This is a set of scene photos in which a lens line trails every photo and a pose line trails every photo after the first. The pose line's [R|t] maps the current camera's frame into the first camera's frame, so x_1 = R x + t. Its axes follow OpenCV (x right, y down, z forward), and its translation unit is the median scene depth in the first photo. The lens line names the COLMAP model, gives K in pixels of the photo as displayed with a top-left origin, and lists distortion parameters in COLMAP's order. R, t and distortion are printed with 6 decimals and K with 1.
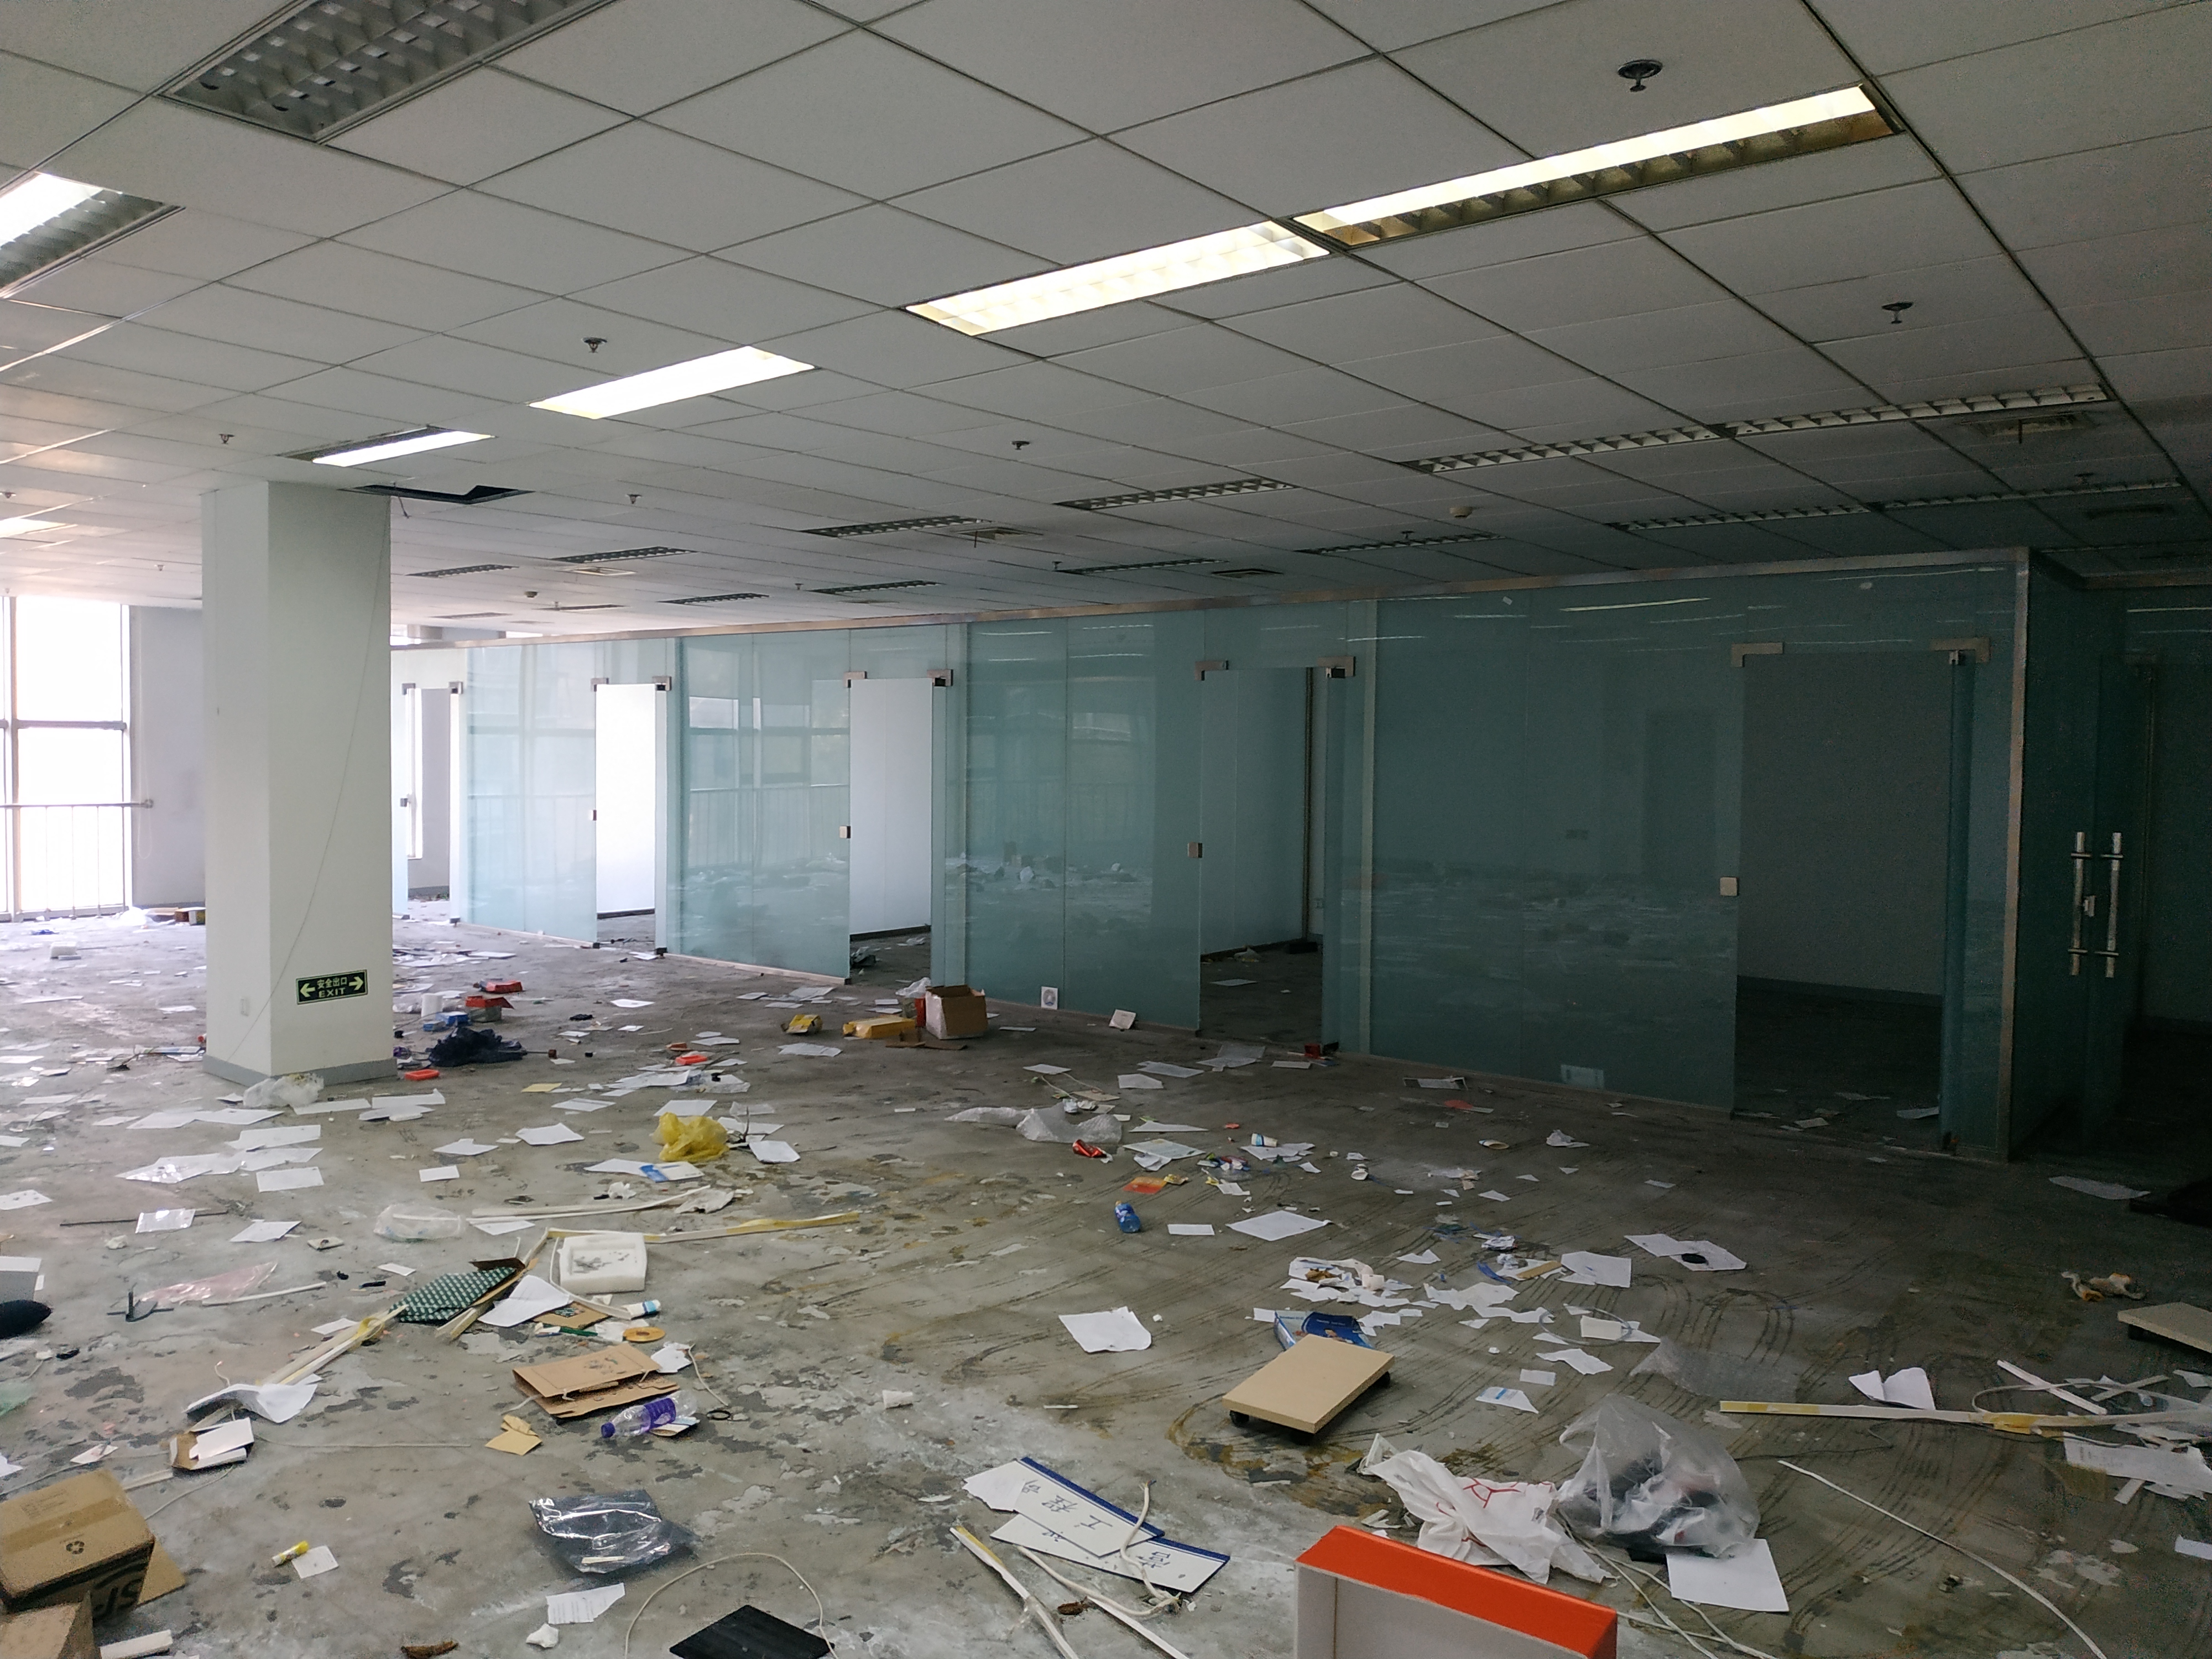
lens RADIAL K [[1600.5, 0, 1105.7], [0, 1600.5, 823.3], [0, 0, 1]] dist [0.014646, -0.002701]
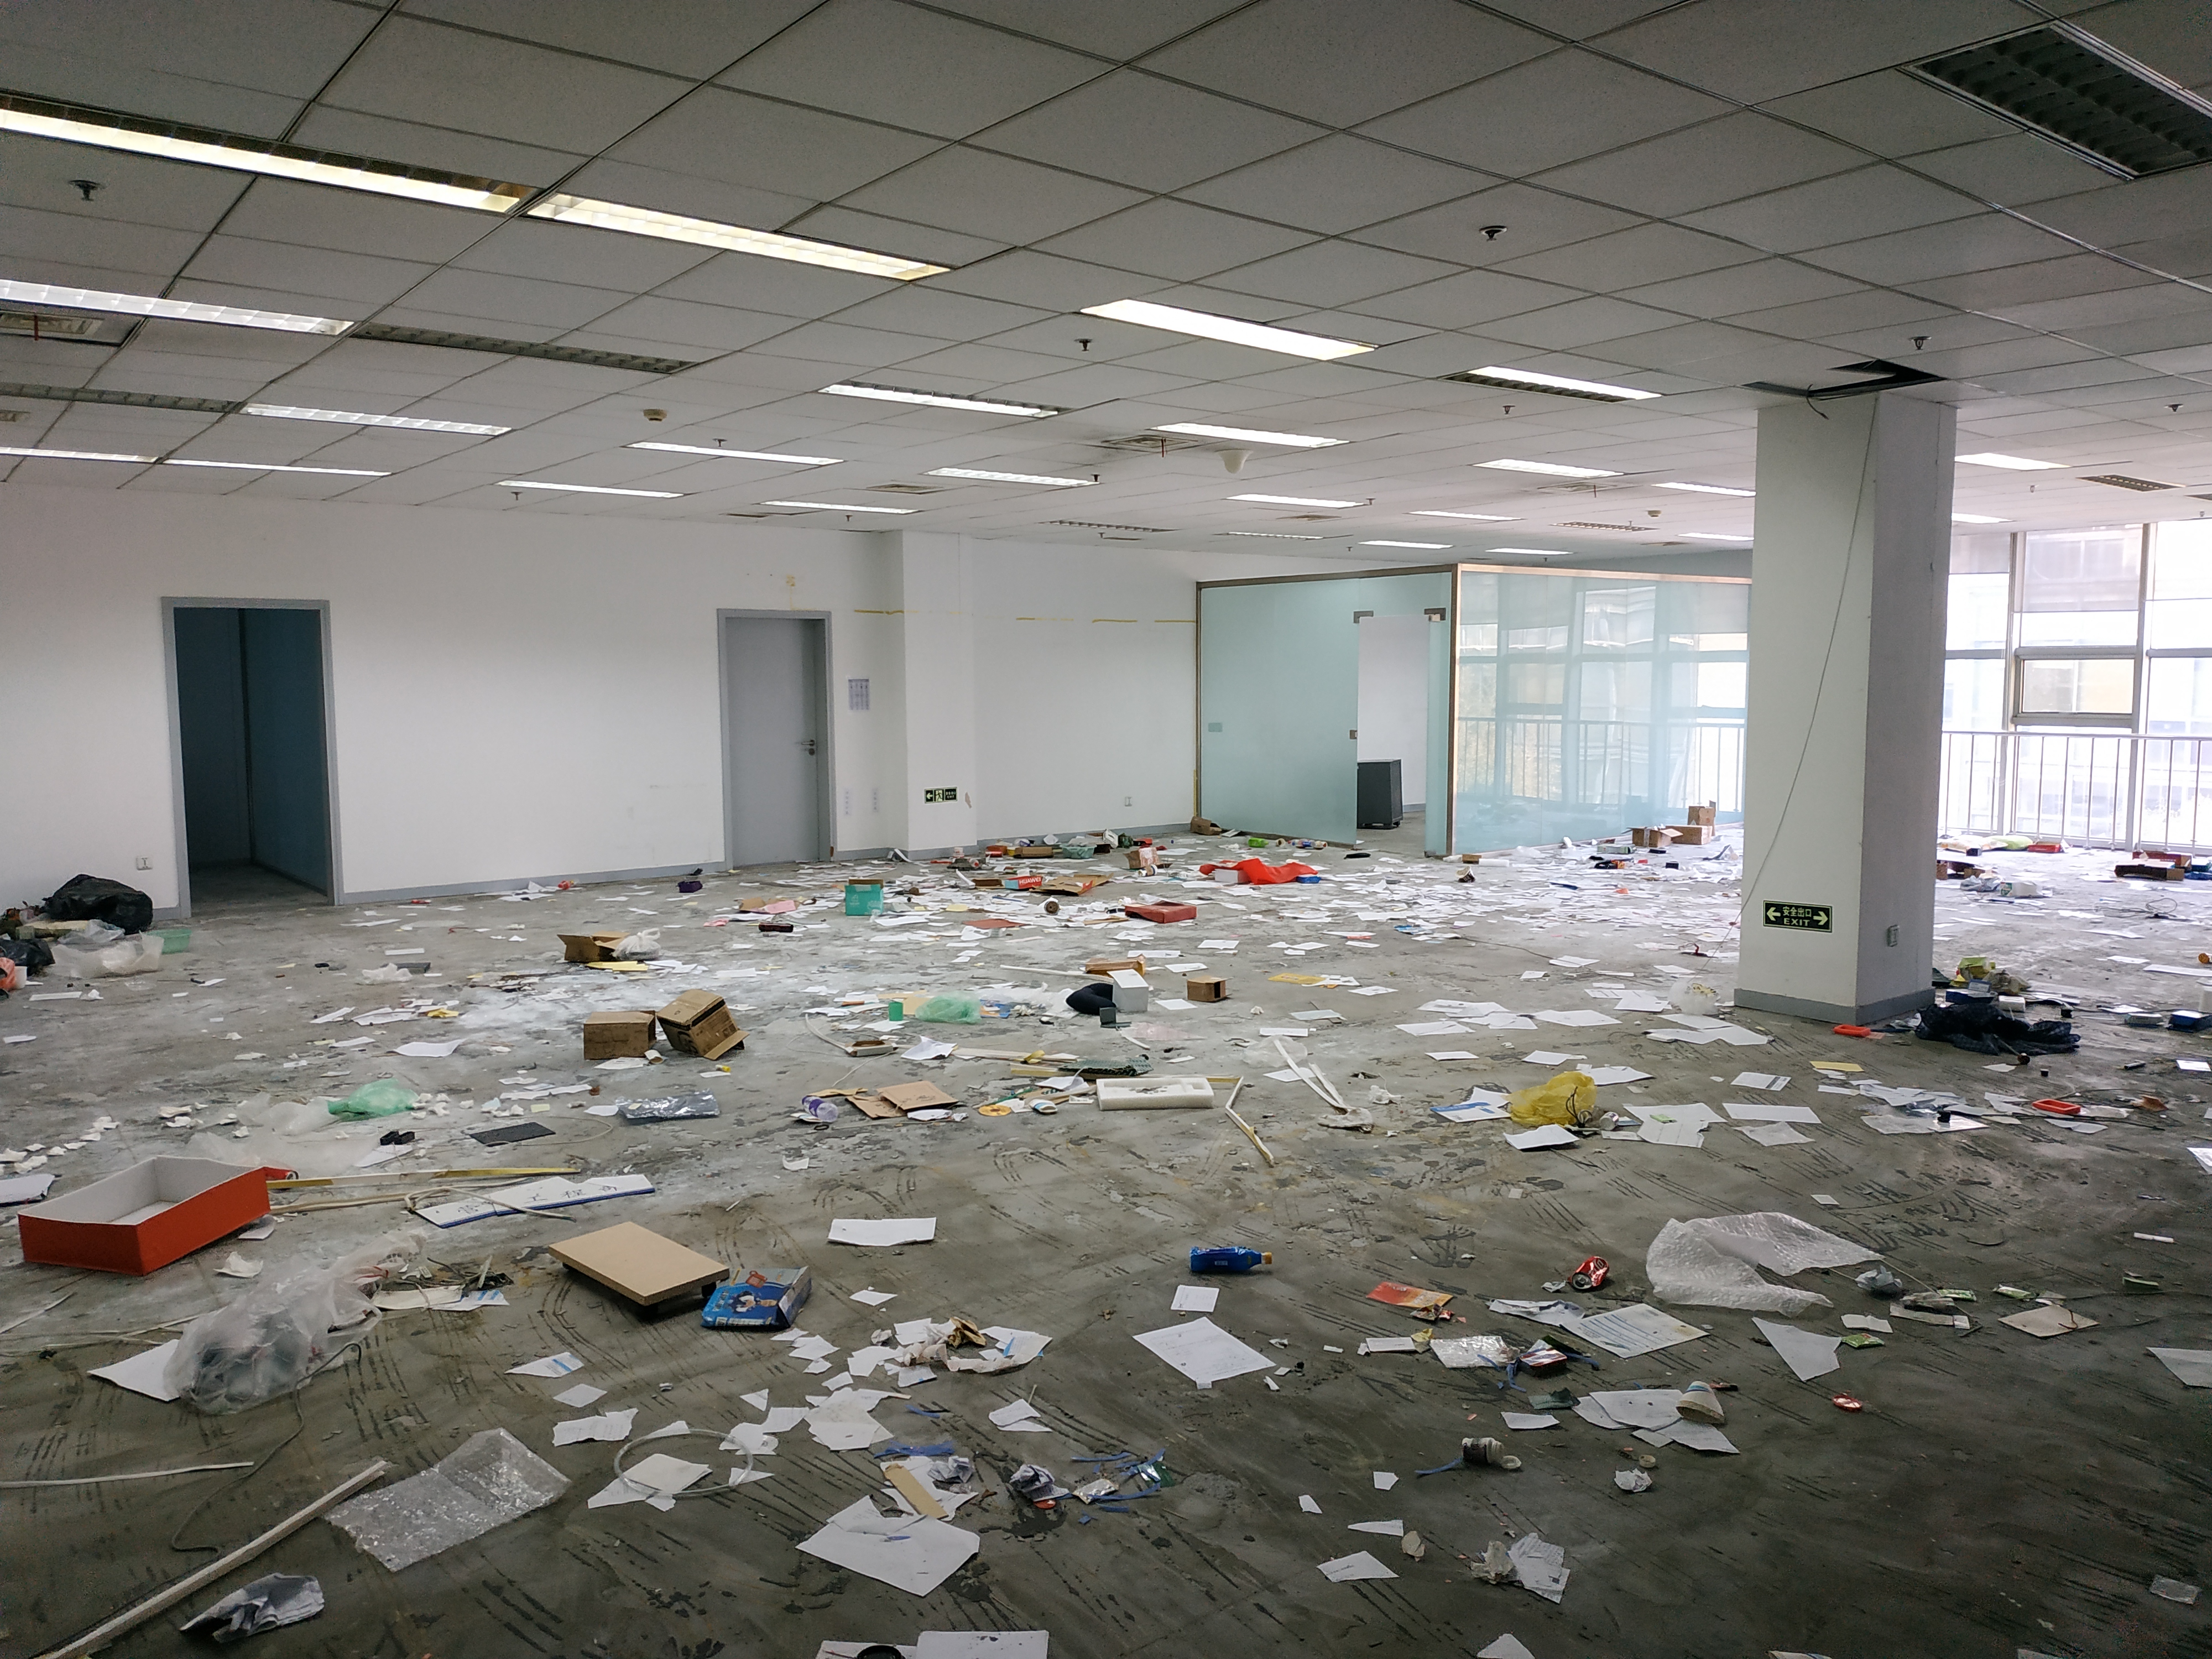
lens RADIAL K [[1600.5, 0, 1106.1], [0, 1600.5, 827.6], [0, 0, 1]] dist [0.014646, -0.002701]
pose [[-0.214286, 0.088421, -0.972761, 0.878751], [-0.049533, 0.993629, 0.101229, -0.048040], [0.975514, 0.069876, -0.208541, 1.239655]]
